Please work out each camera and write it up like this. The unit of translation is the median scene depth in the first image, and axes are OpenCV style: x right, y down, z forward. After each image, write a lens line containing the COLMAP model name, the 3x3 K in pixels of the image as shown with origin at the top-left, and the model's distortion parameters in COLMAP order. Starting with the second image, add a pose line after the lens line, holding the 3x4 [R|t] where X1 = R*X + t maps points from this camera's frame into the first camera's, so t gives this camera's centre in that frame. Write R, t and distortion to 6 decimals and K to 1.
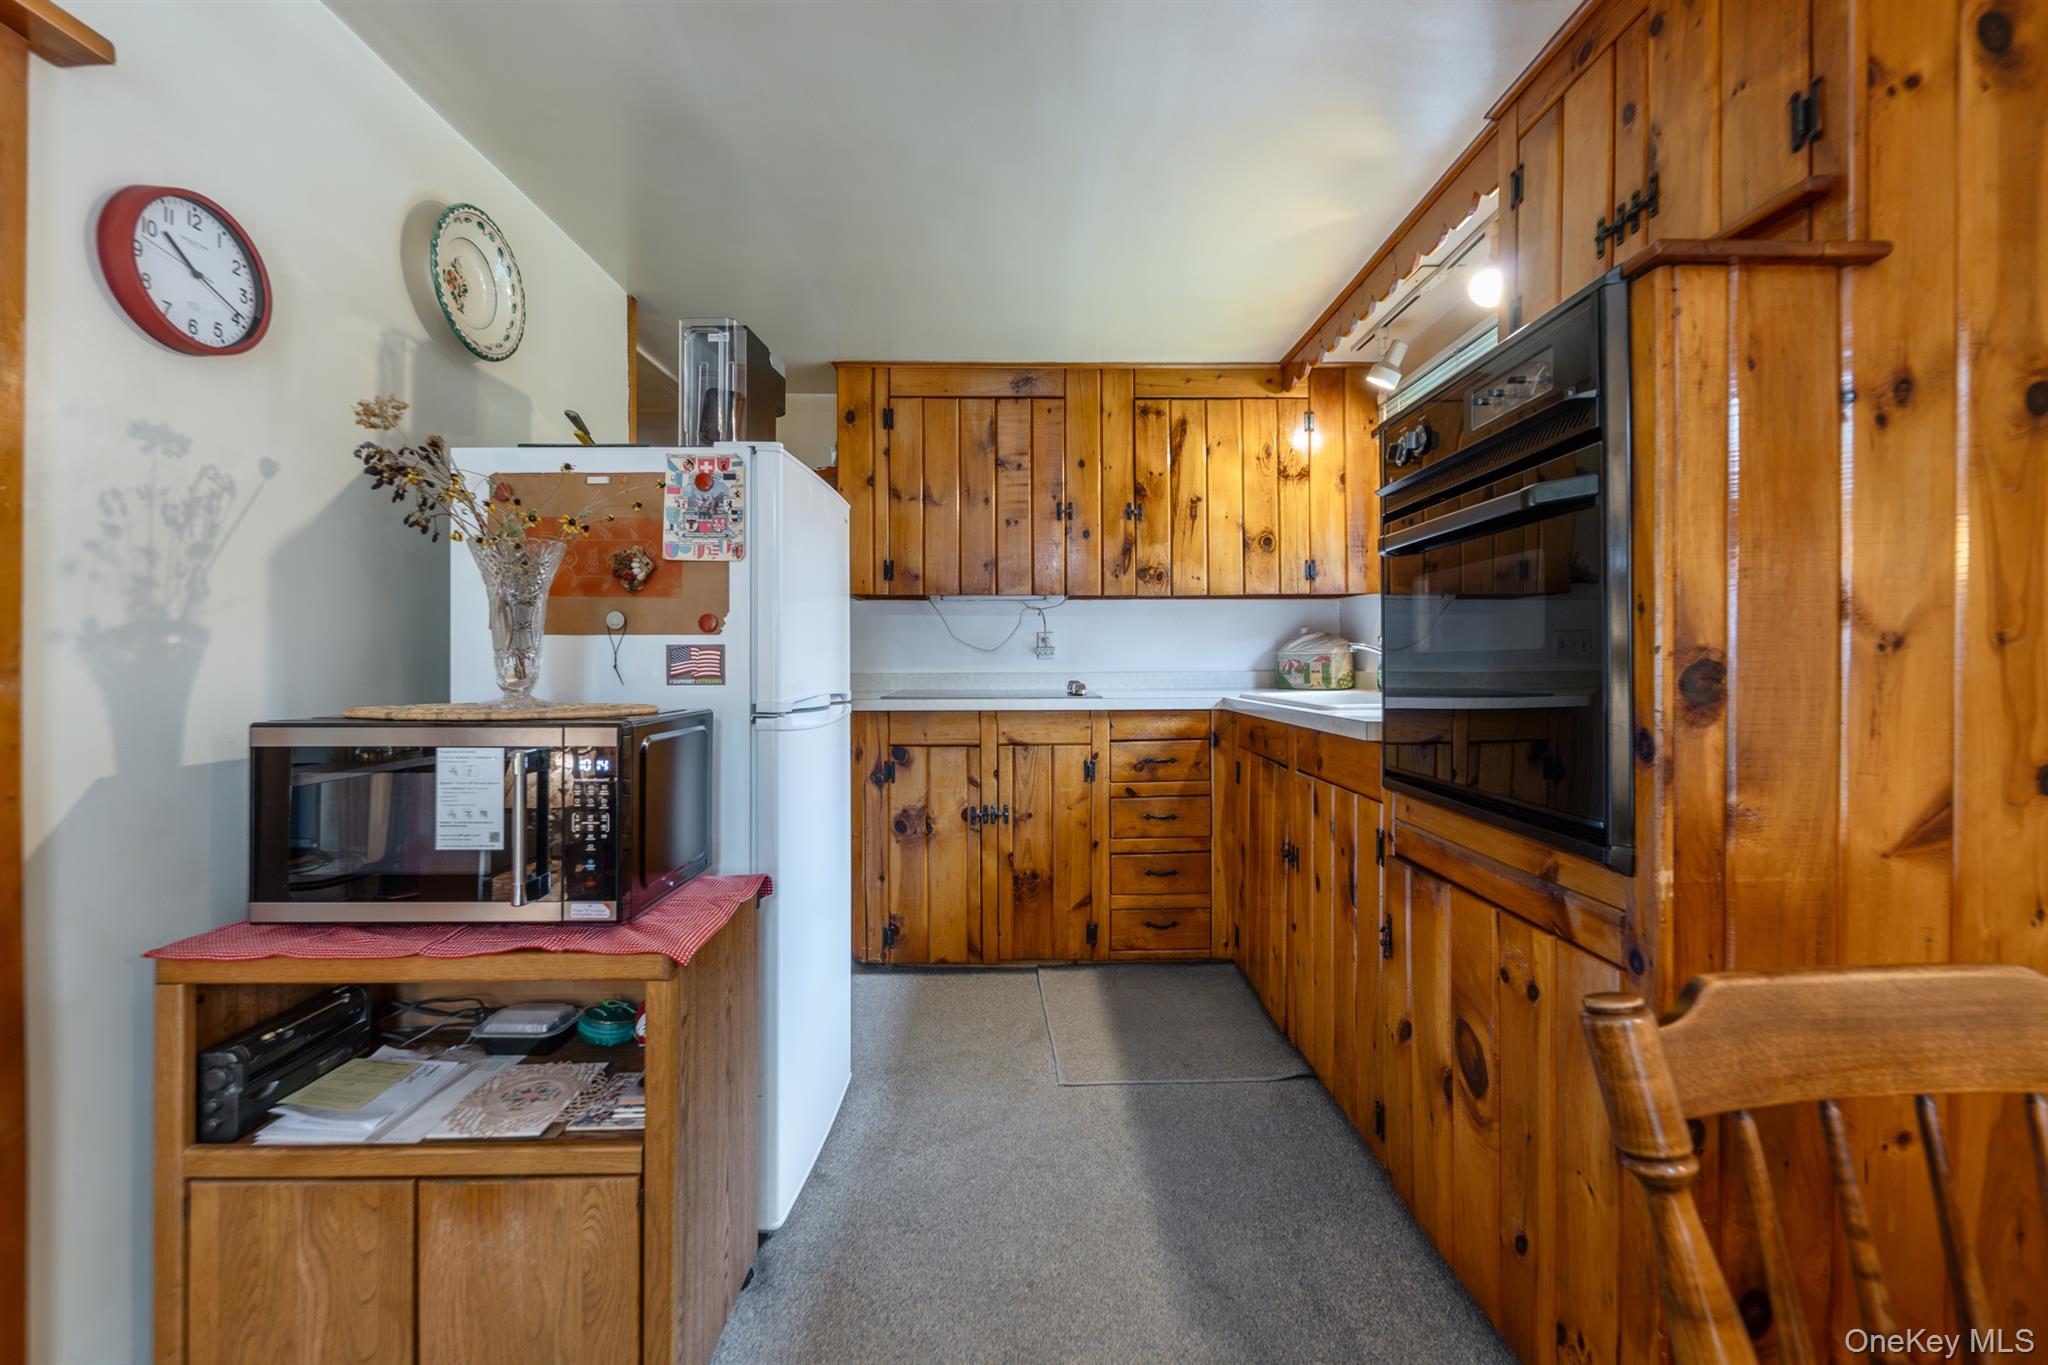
lens RADIAL K [[846.6, 0, 1057.6], [0, 846.6, 651.3], [0, 0, 1]] dist [-0.000329, 0.000046]
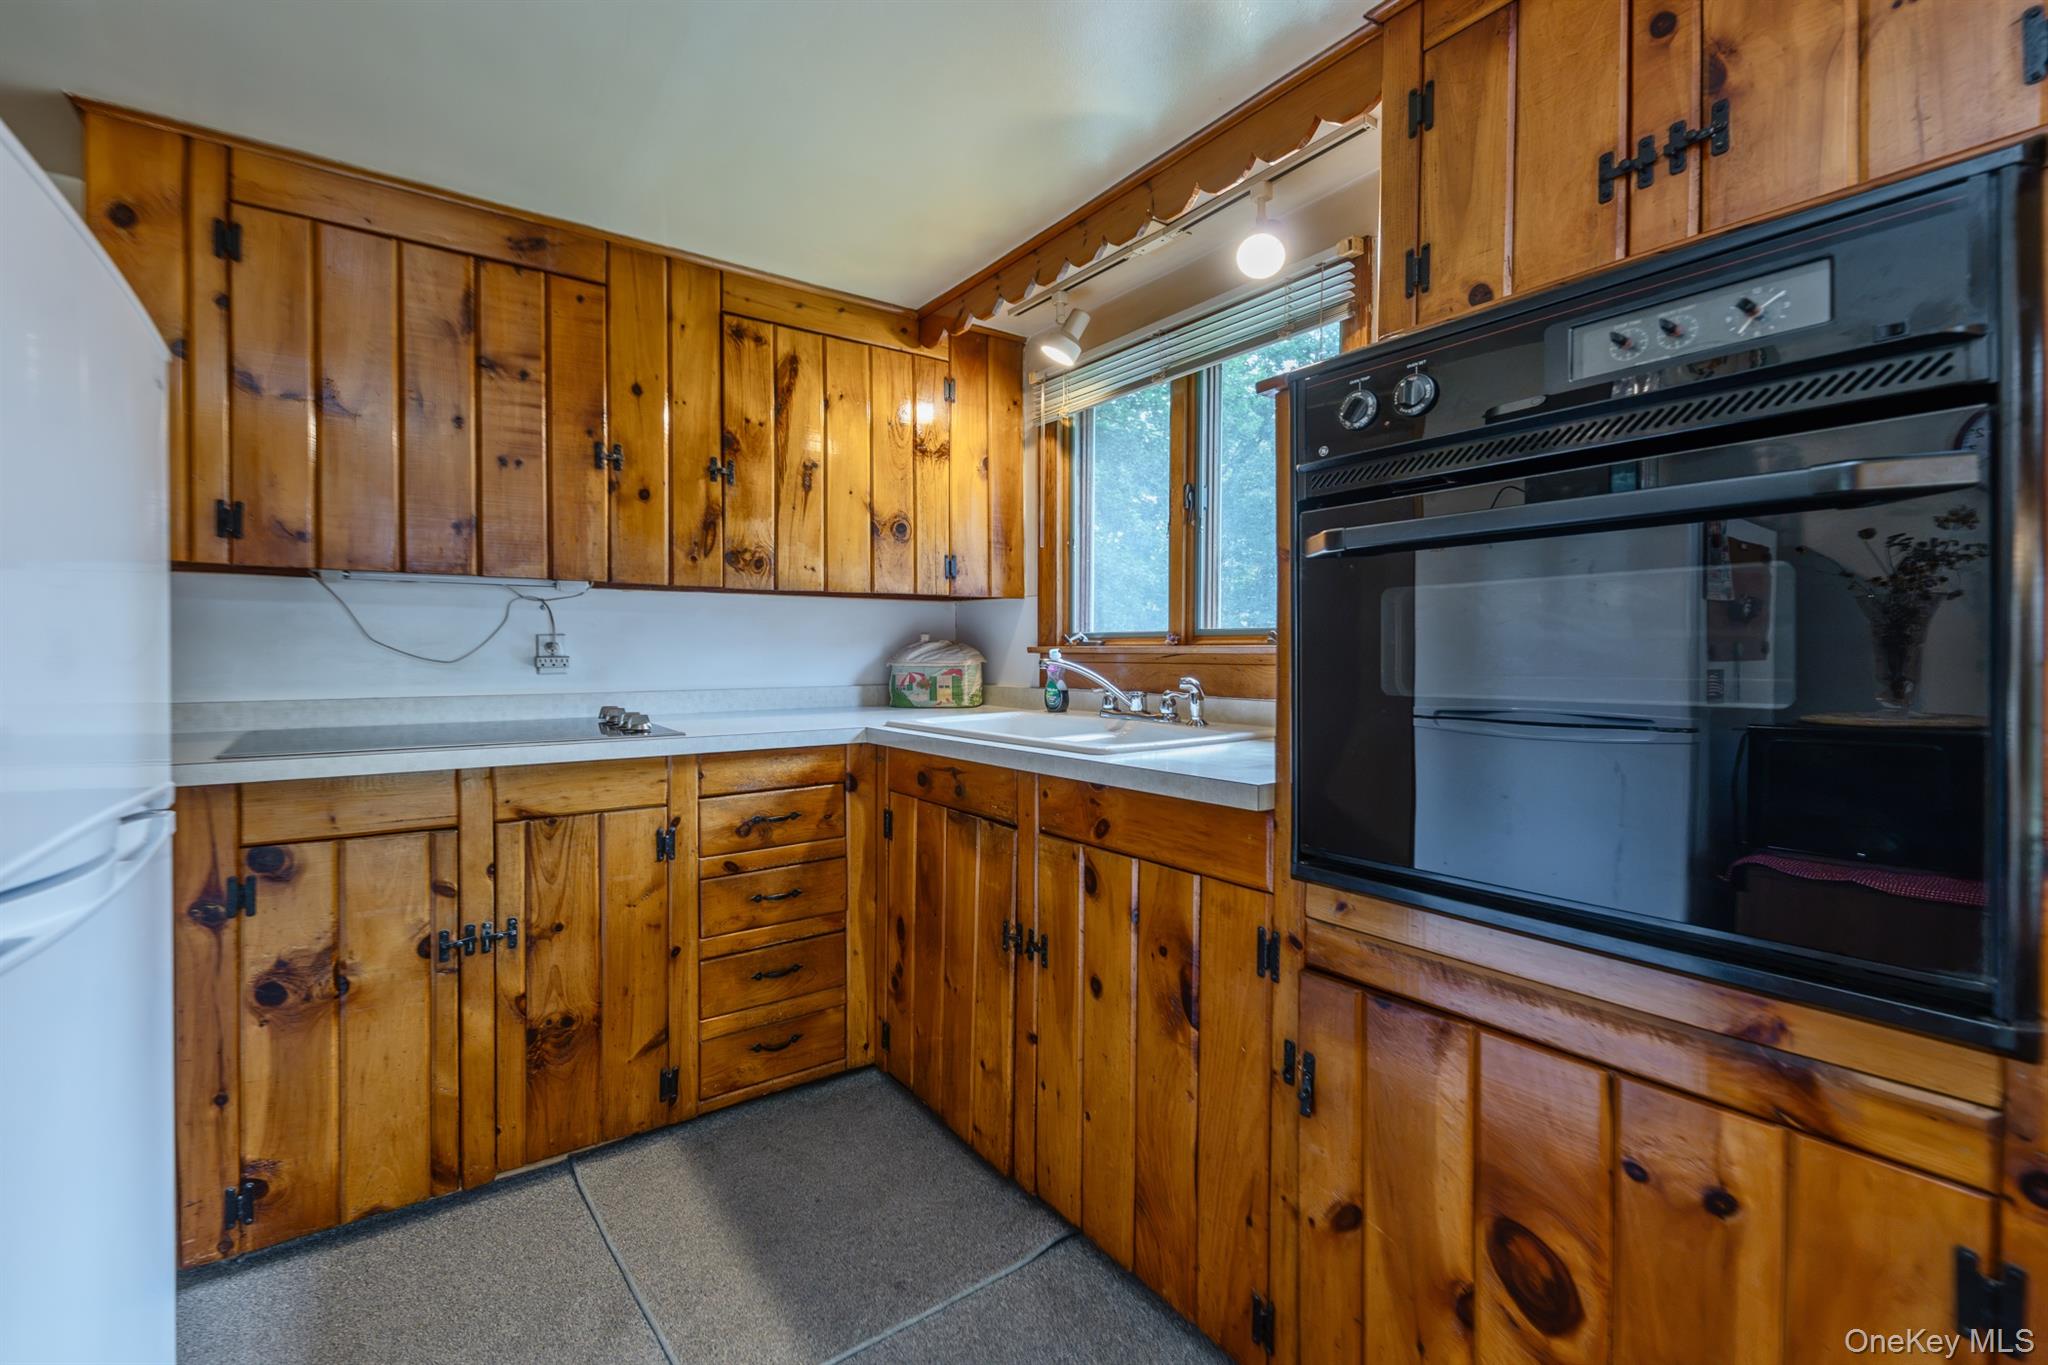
lens RADIAL K [[880.8, 0, 1167.8], [0, 880.8, 660.8], [0, 0, 1]] dist [0.001467, 0.000113]
pose [[0.797865, -0.000596, 0.602836, -0.065303], [-0.004817, 0.999961, 0.007363, -0.012389], [-0.602817, -0.008779, 0.797831, 0.198271]]
